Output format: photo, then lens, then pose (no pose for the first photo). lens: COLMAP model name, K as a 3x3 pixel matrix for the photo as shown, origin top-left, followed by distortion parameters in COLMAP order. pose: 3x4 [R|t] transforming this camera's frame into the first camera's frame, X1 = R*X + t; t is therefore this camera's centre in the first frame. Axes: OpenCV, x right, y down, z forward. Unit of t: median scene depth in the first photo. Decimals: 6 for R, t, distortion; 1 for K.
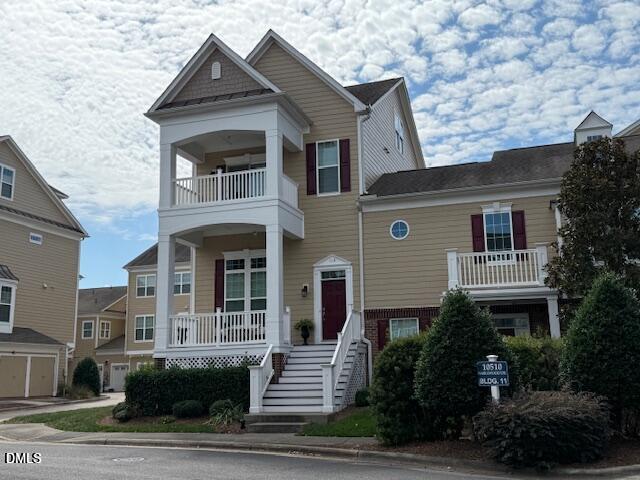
lens RADIAL K [[753.4, 0, 320.0], [0, 753.4, 240.0], [0, 0, 1]] dist [0.113337, -0.052704]
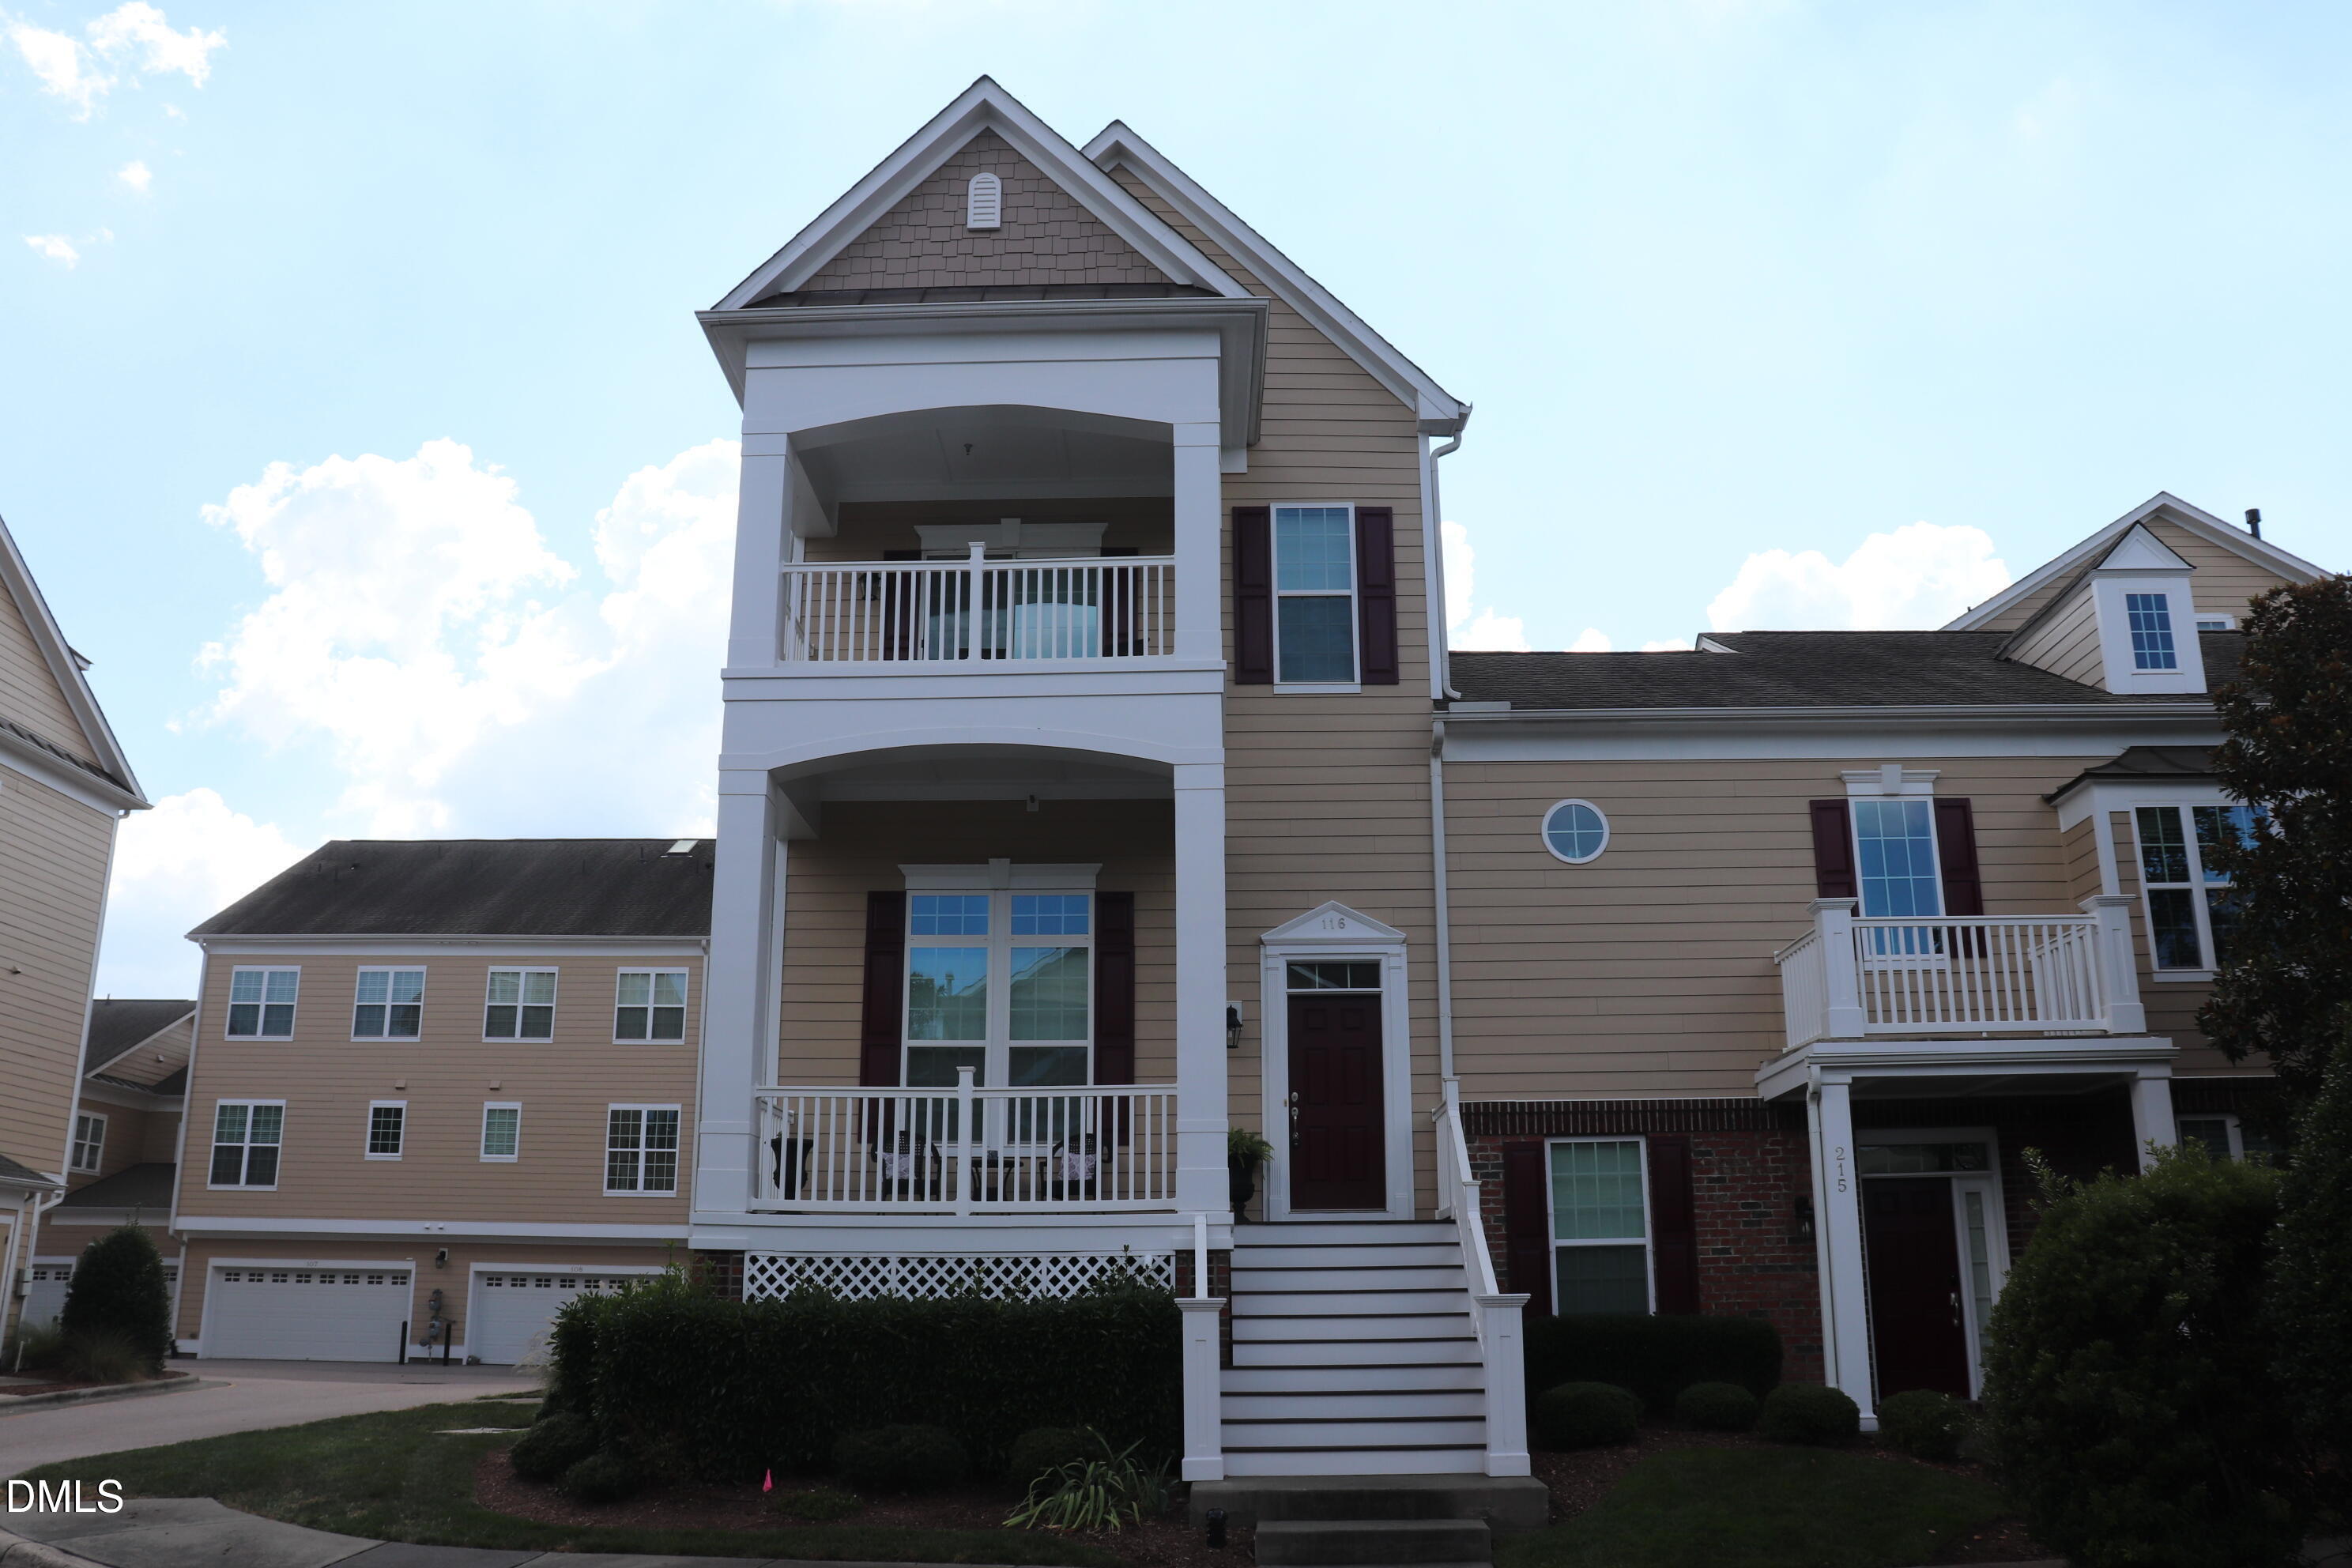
lens RADIAL K [[2086.4, 0, 1178.6], [0, 2086.4, 740.8], [0, 0, 1]] dist [-0.220516, 0.263975]
pose [[0.951330, 0.100825, 0.291215, -0.269483], [-0.069431, 0.990794, -0.116222, 0.054187], [-0.300252, 0.090346, 0.949572, 0.287062]]
